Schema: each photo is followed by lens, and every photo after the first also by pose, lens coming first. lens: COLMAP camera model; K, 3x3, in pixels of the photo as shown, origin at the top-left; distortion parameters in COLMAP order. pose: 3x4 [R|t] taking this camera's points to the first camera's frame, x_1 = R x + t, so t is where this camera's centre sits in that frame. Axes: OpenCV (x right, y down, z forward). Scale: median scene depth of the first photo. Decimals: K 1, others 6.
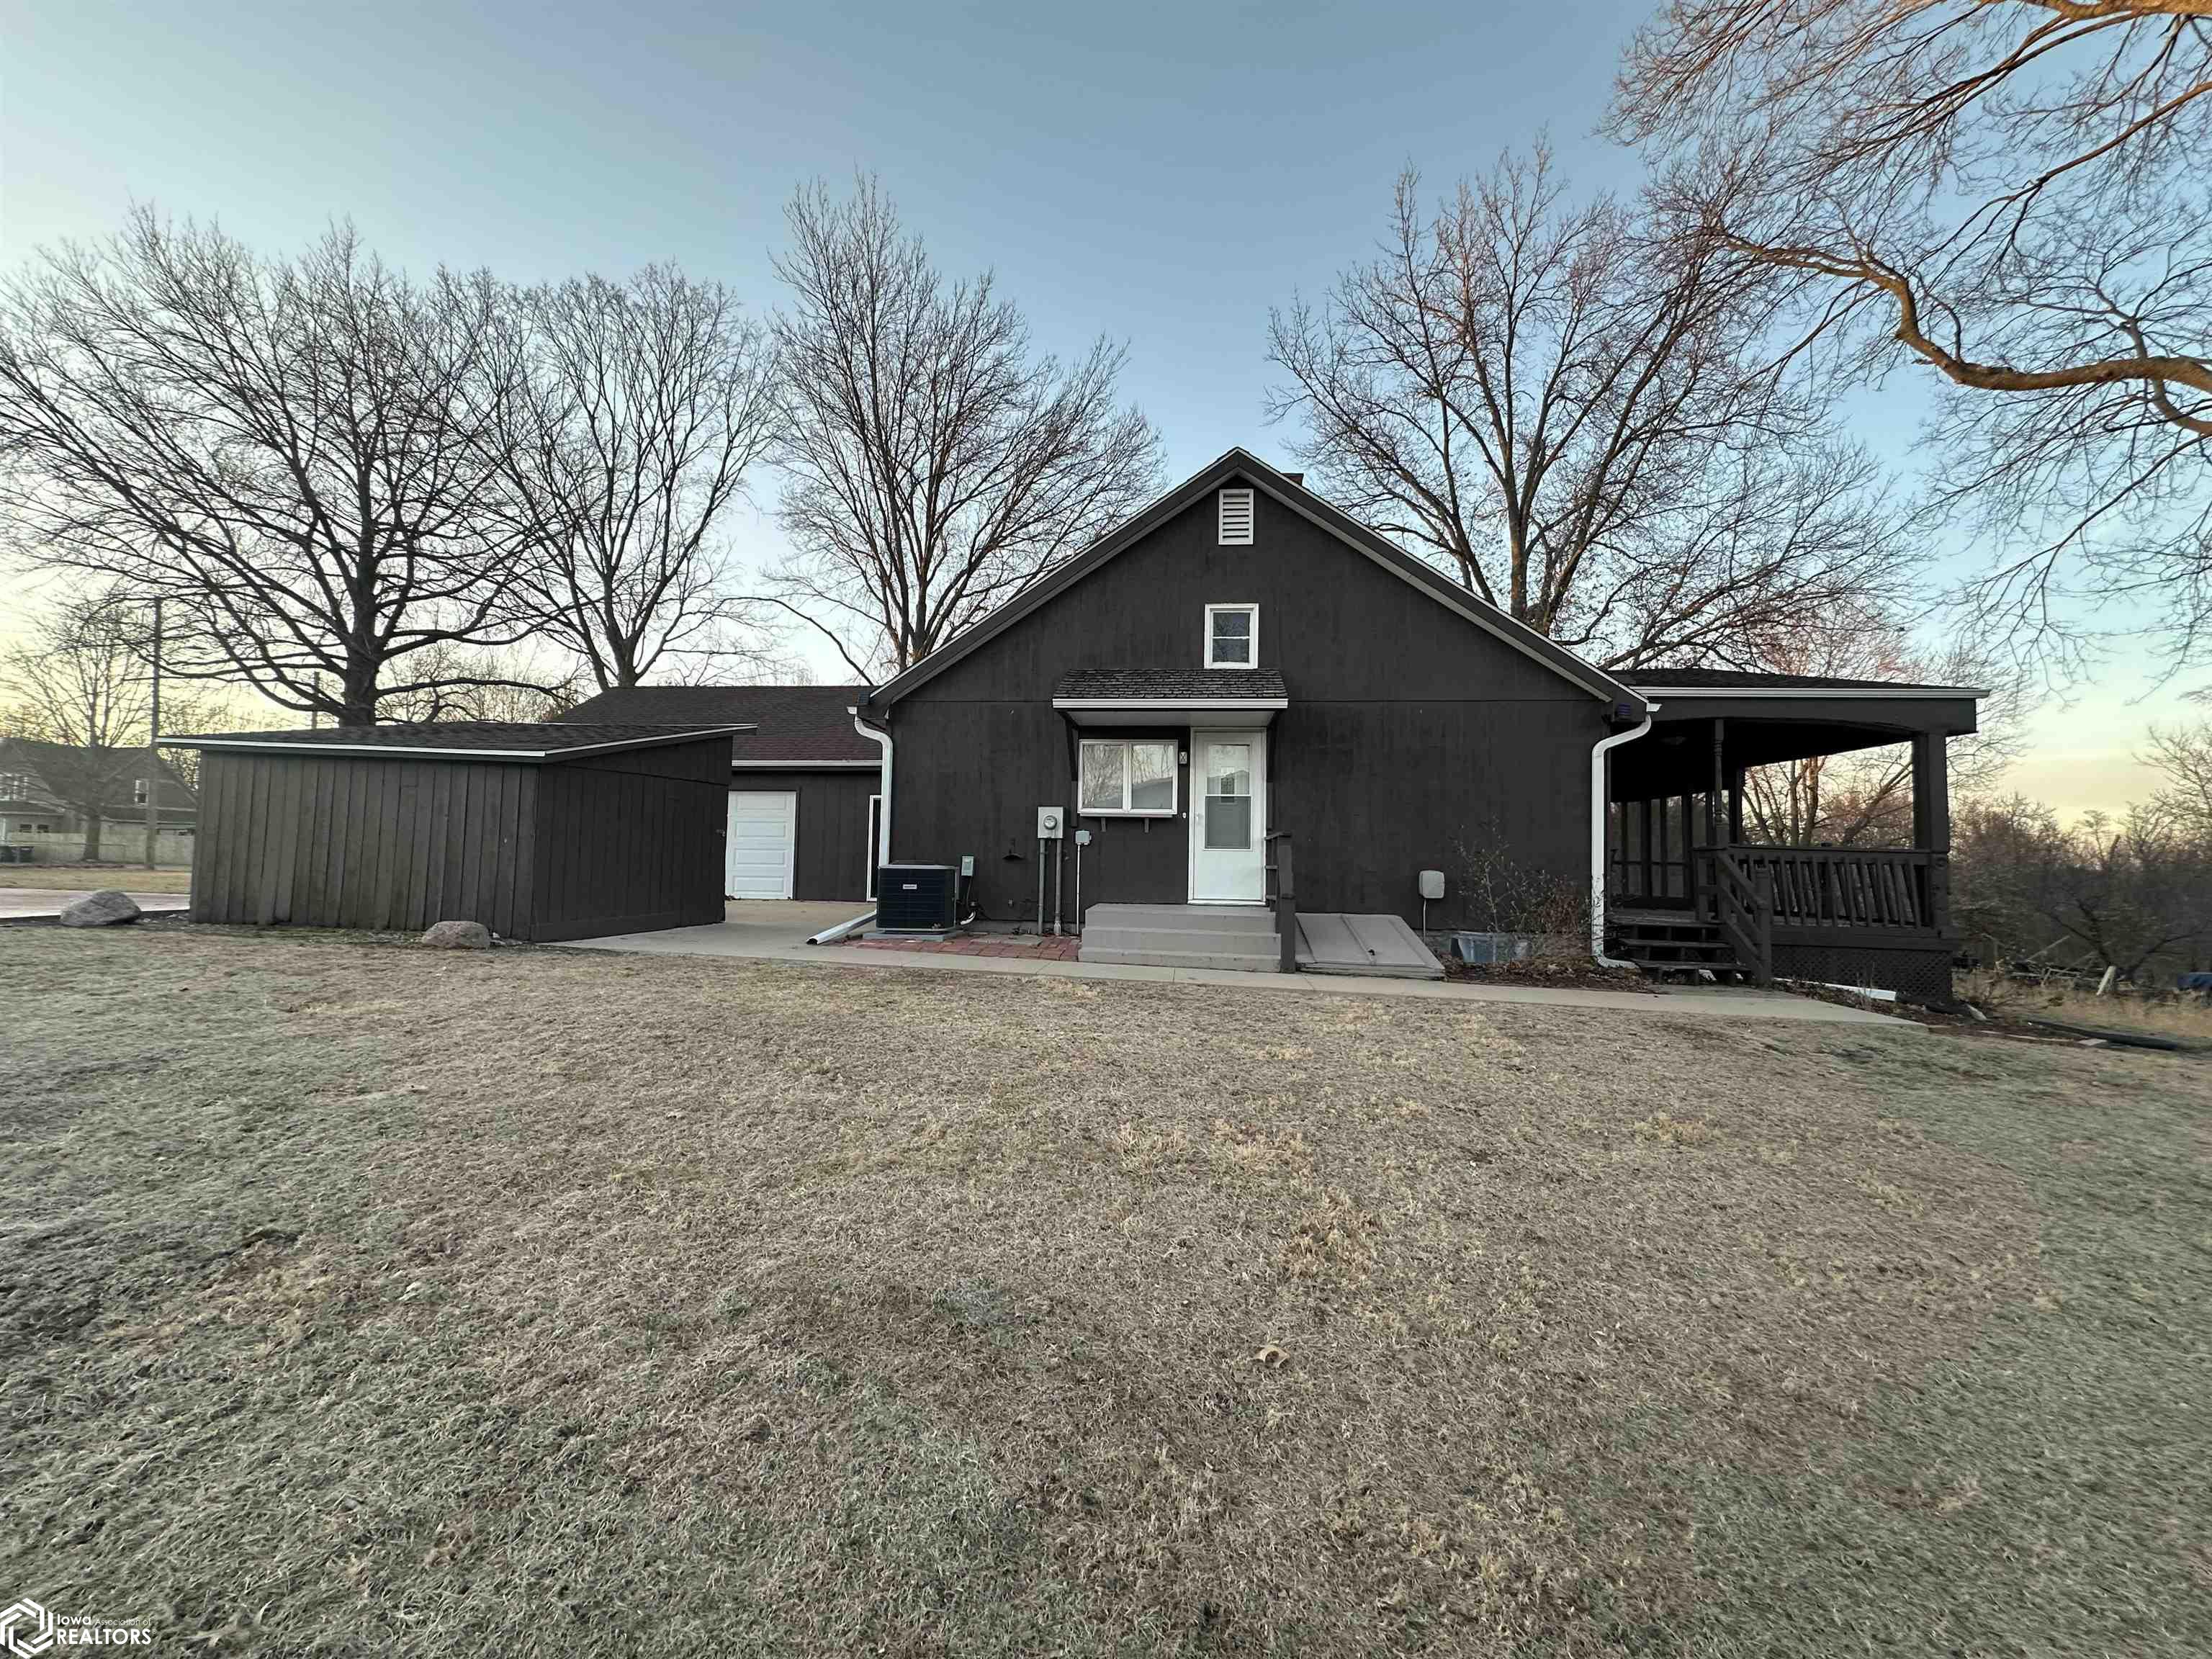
lens RADIAL K [[892.9, 0, 1106.0], [0, 892.9, 829.5], [0, 0, 1]] dist [-0.000949, -0.000083]
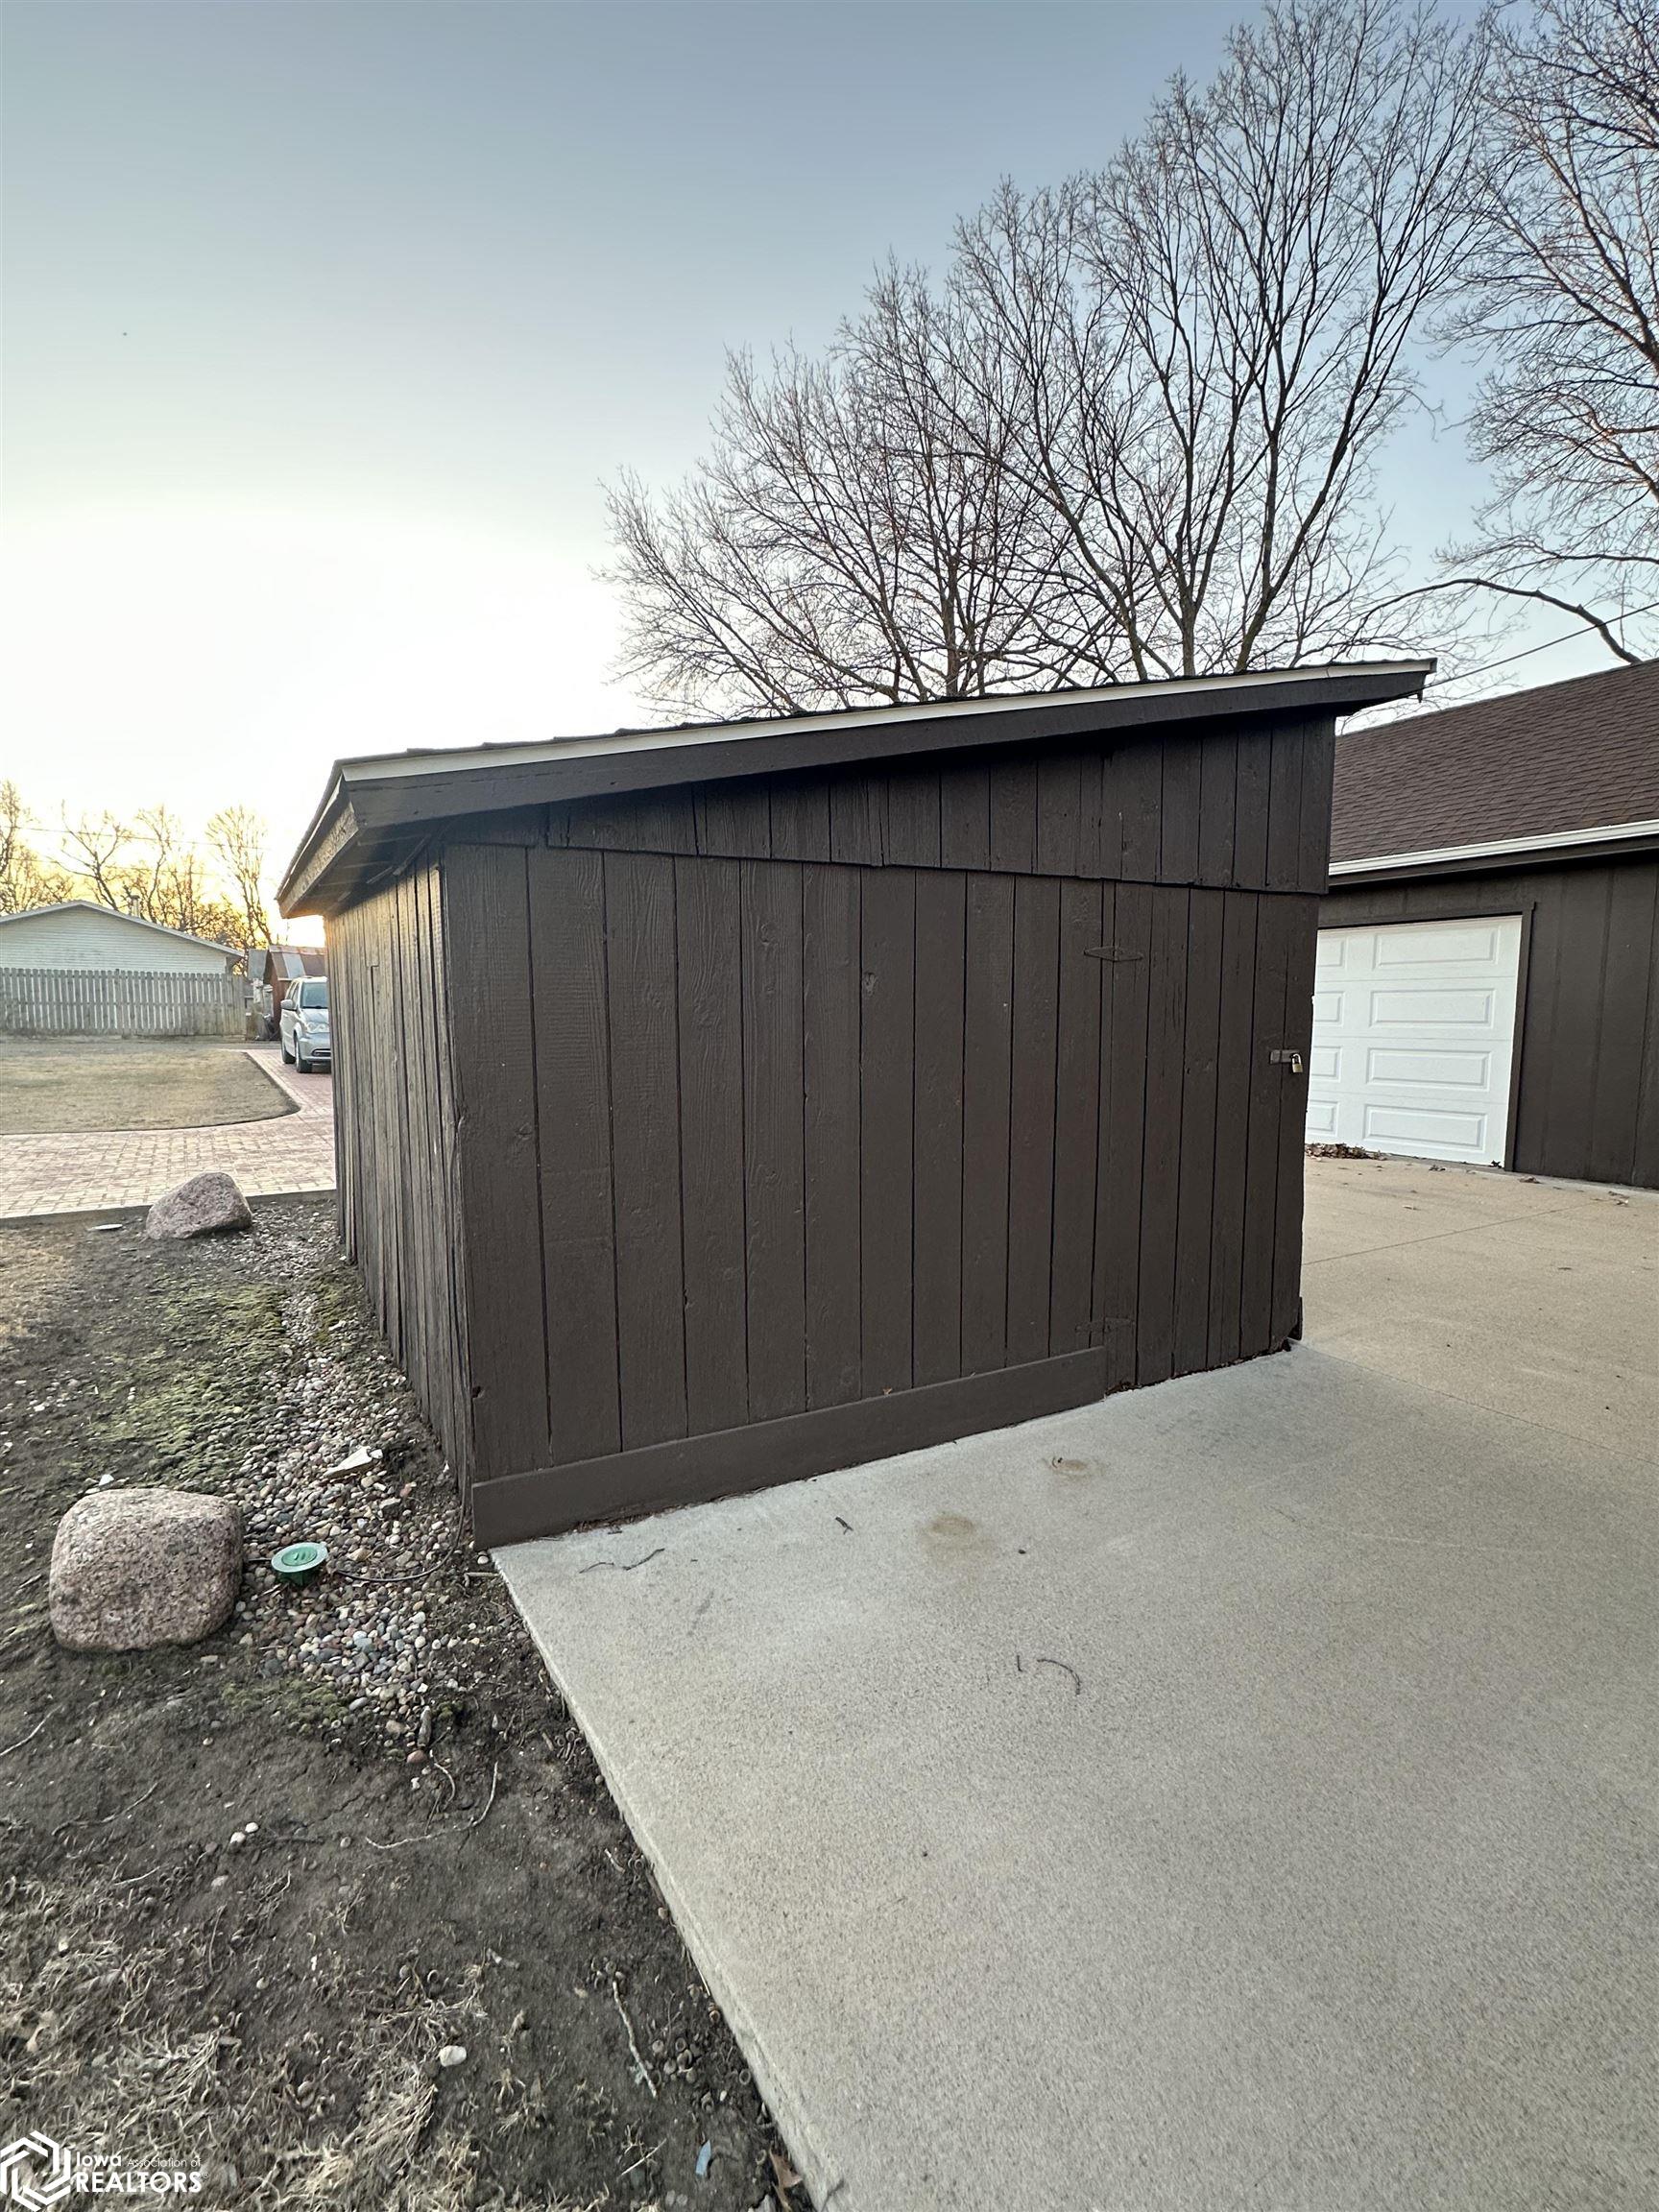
lens RADIAL K [[982.3, 0, 829.5], [0, 982.3, 1106.0], [0, 0, 1]] dist [0.000625, -0.000050]
pose [[0.615063, 0.062995, -0.785958, -0.135624], [0.035455, 0.993585, 0.107383, -0.011112], [0.787681, -0.093914, 0.608884, 0.343521]]
